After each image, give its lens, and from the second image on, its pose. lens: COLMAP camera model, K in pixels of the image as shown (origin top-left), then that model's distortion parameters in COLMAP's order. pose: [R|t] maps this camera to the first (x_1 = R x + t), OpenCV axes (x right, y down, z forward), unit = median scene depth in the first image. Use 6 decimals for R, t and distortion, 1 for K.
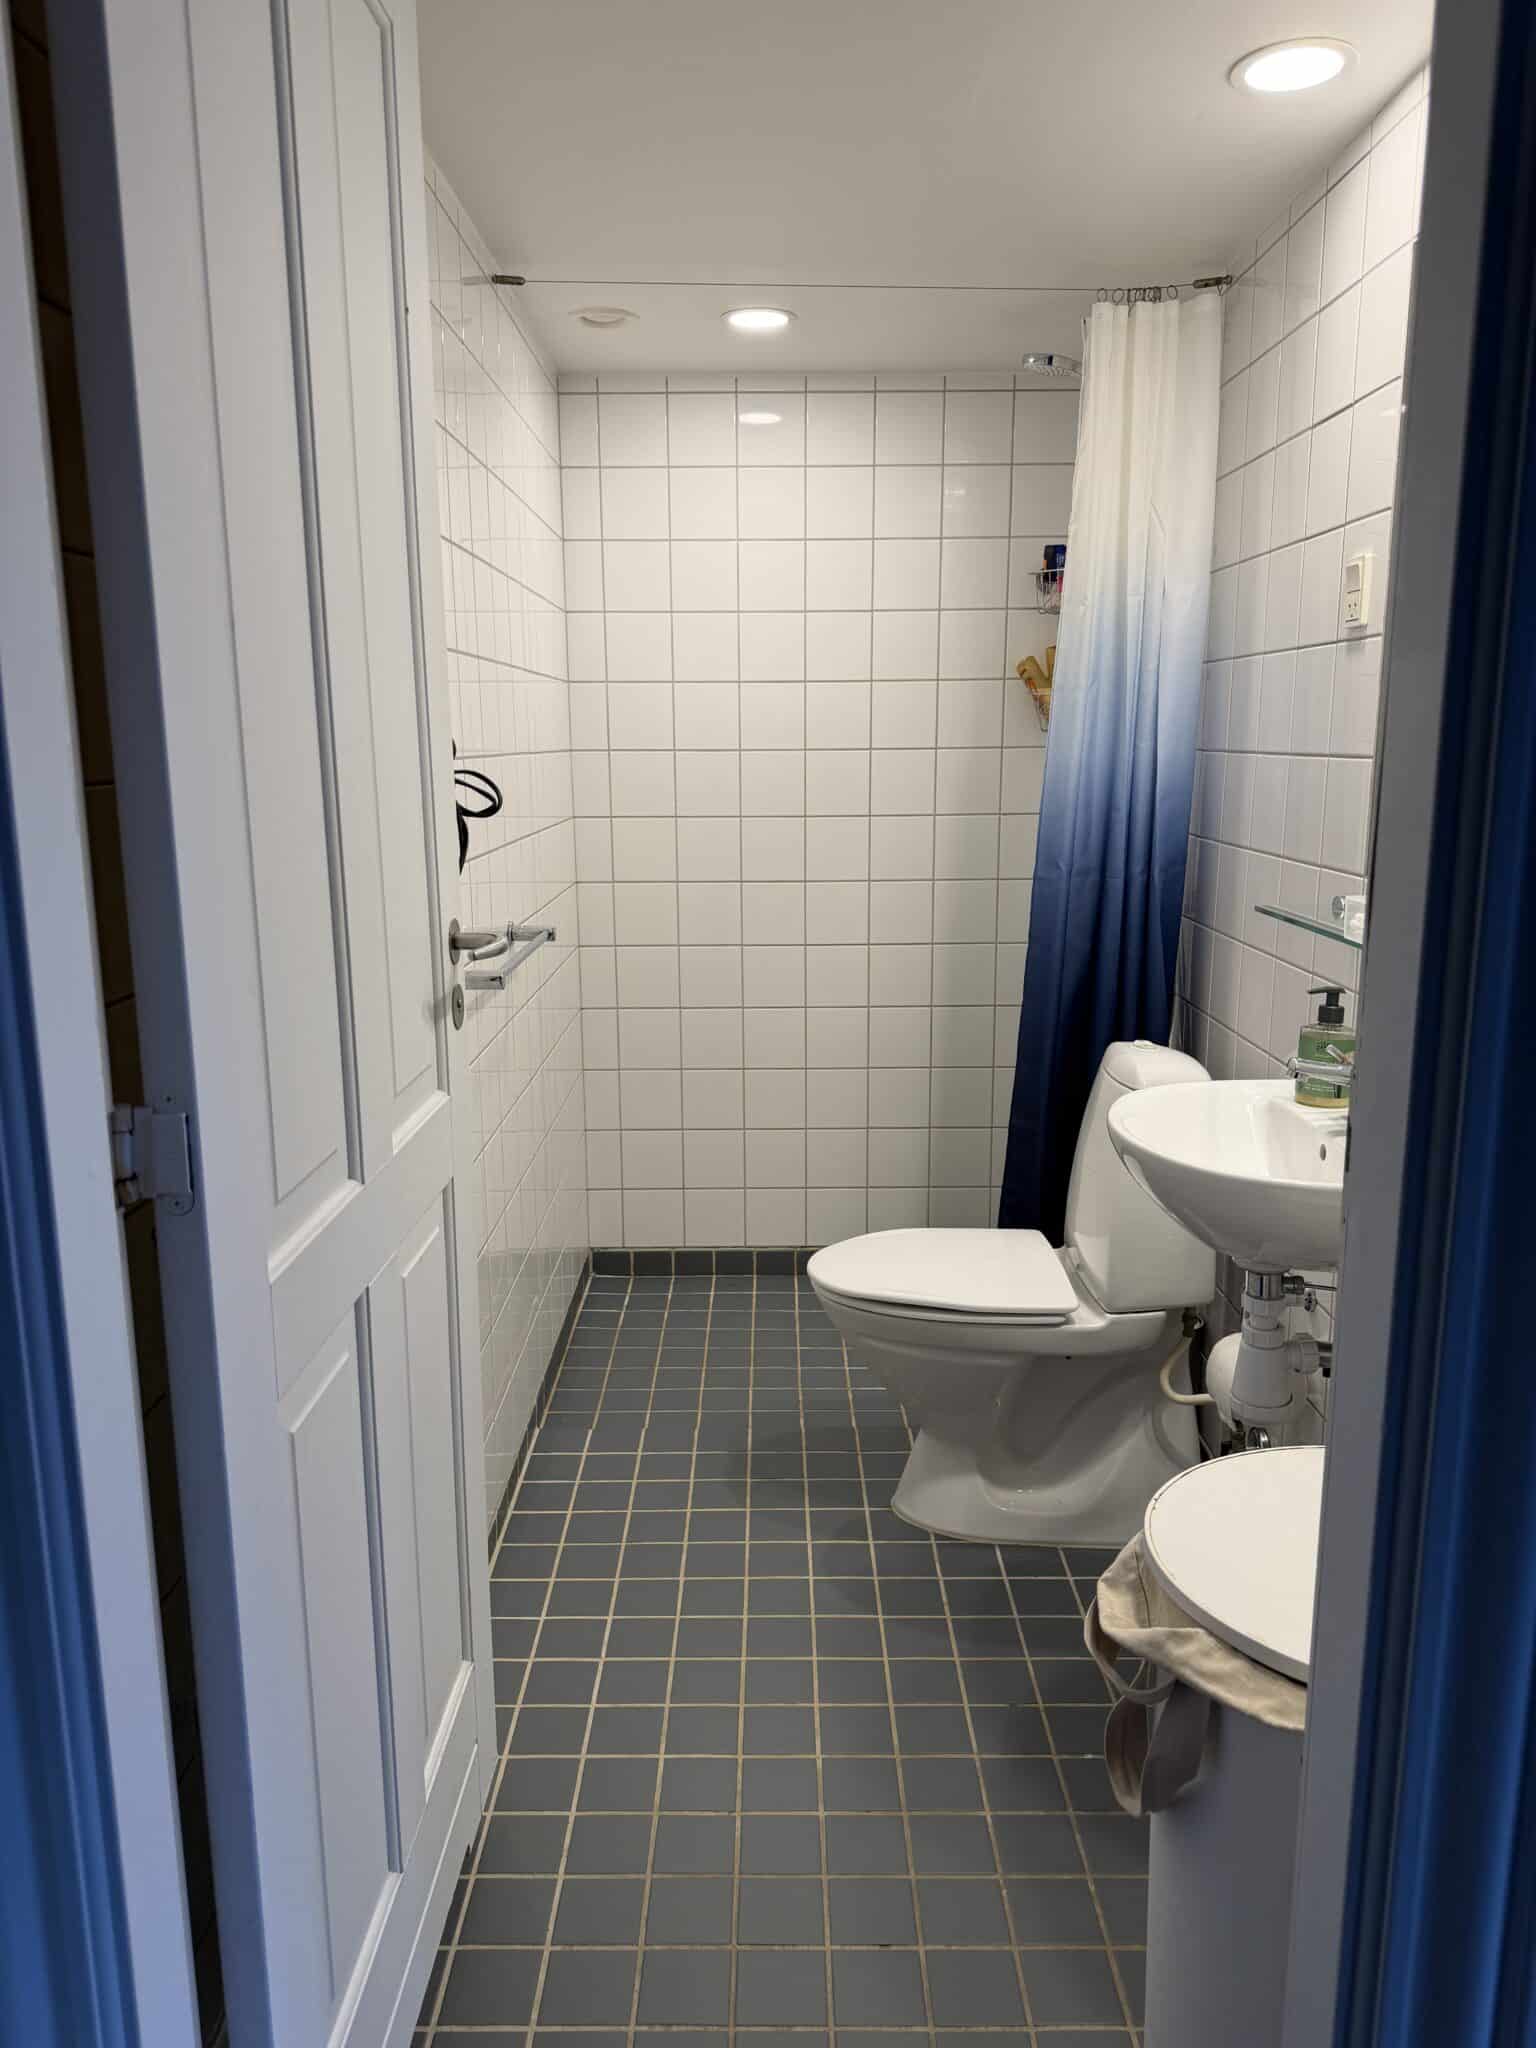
lens RADIAL K [[1452.7, 0, 768.0], [0, 1452.7, 1024.0], [0, 0, 1]] dist [0.071890, -0.110341]
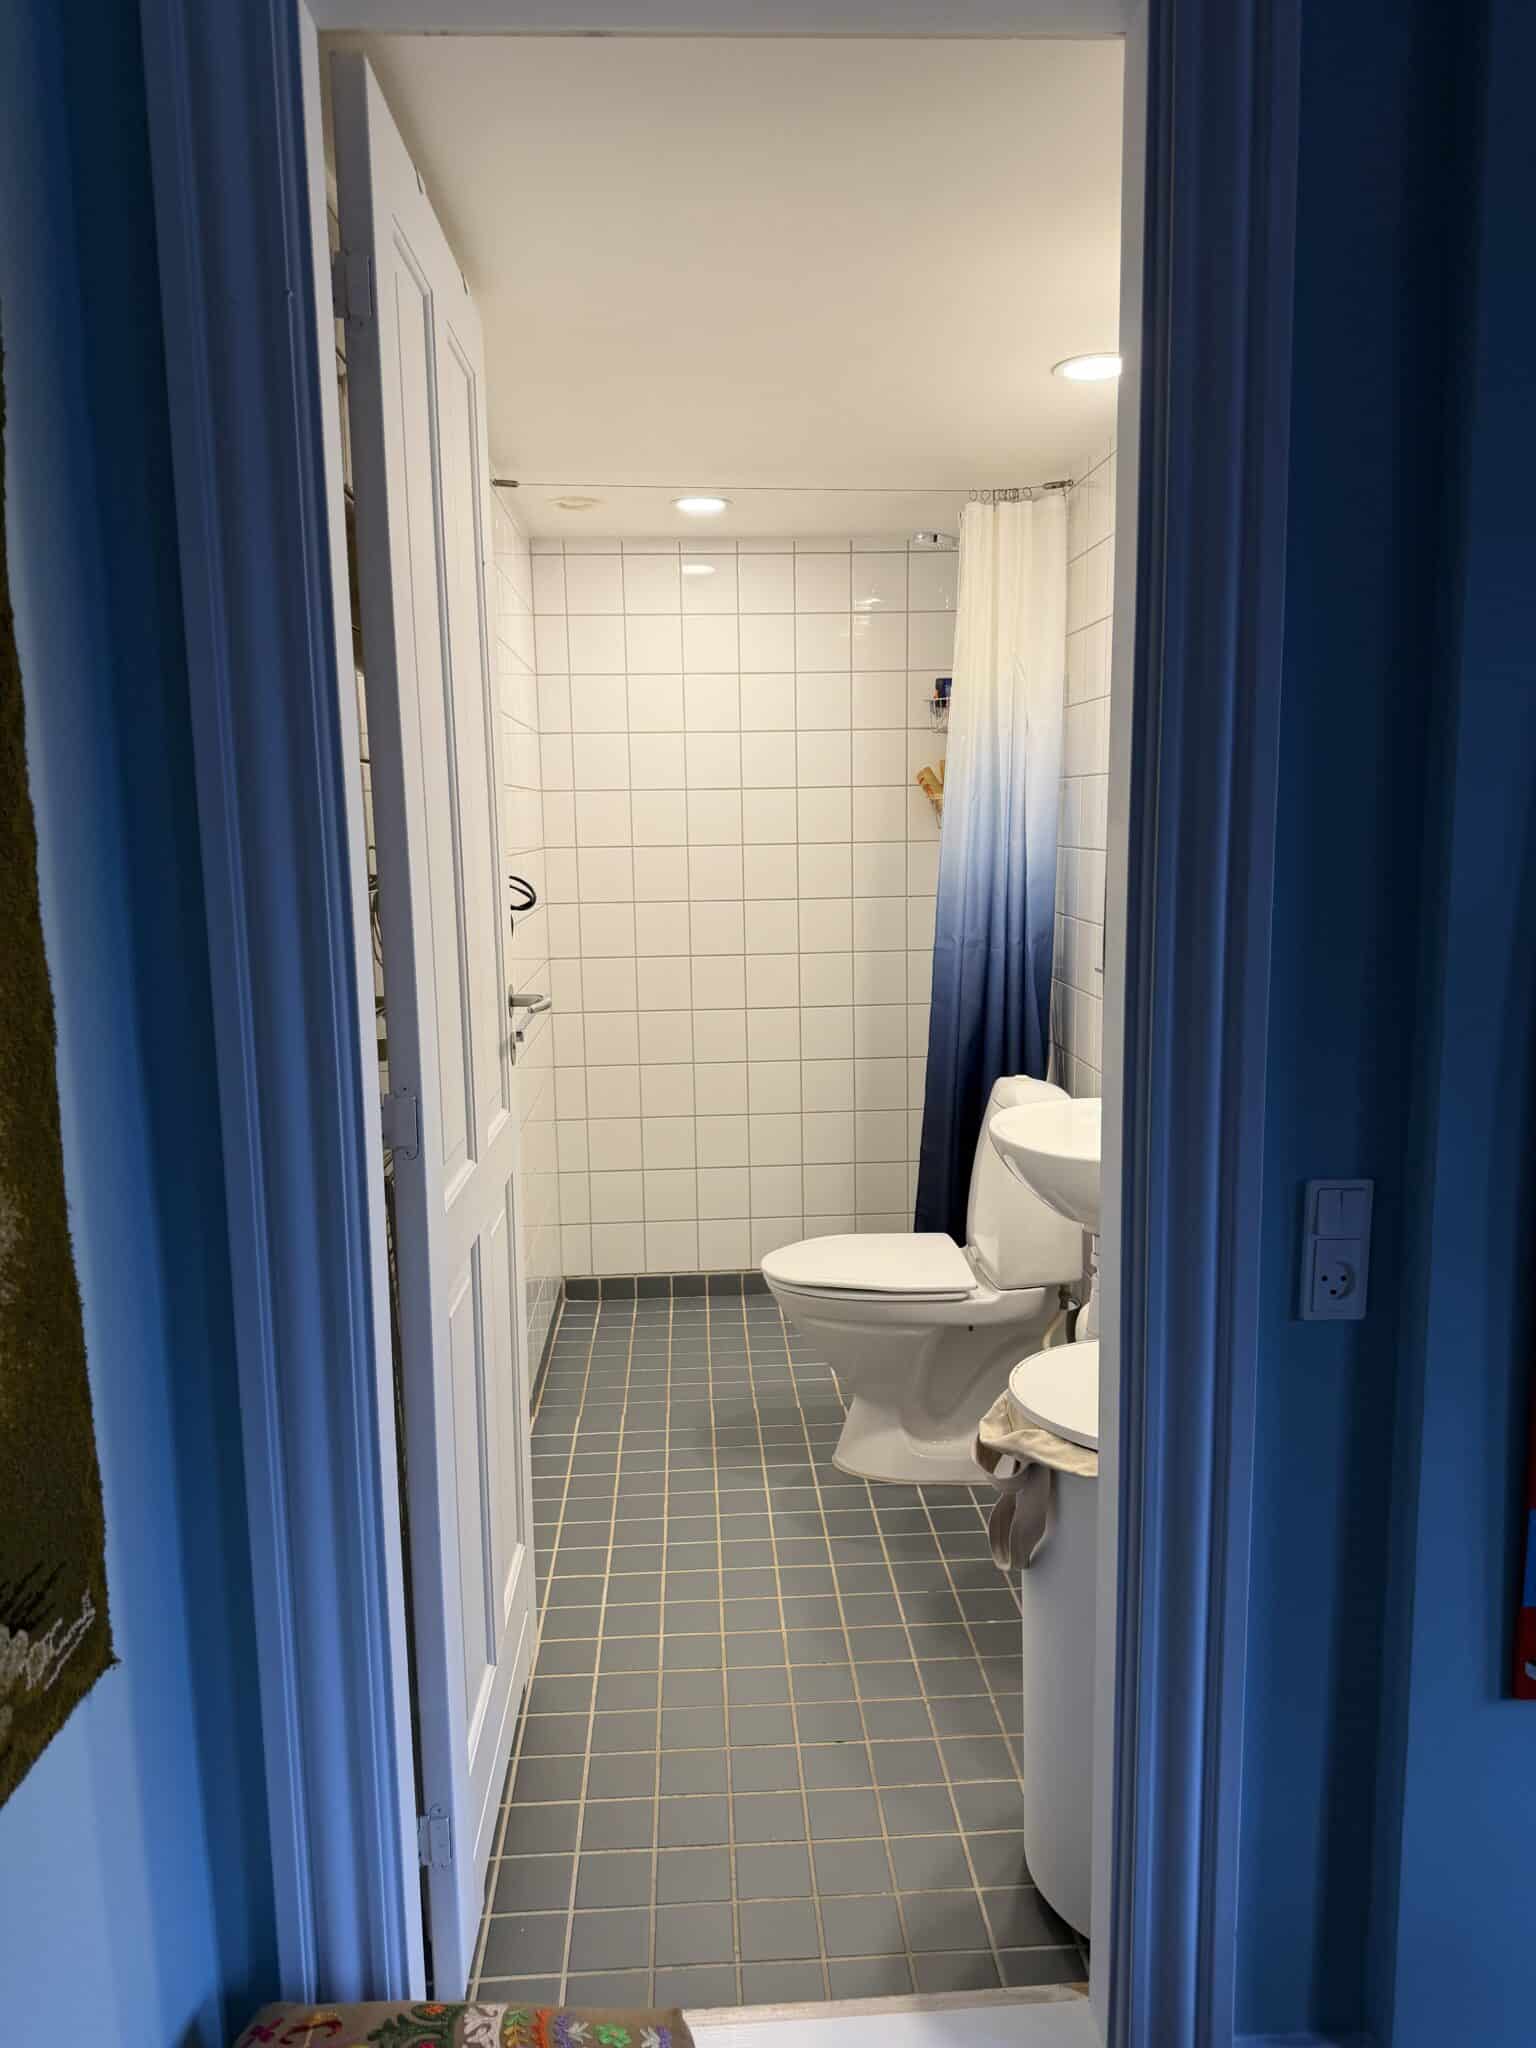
lens RADIAL K [[1435.8, 0, 768.0], [0, 1435.8, 1024.0], [0, 0, 1]] dist [0.091493, -0.126662]
pose [[0.998245, -0.019401, 0.055948, -0.030588], [0.022264, 0.998450, -0.051010, 0.024662], [-0.054872, 0.052166, 0.997130, -0.227554]]
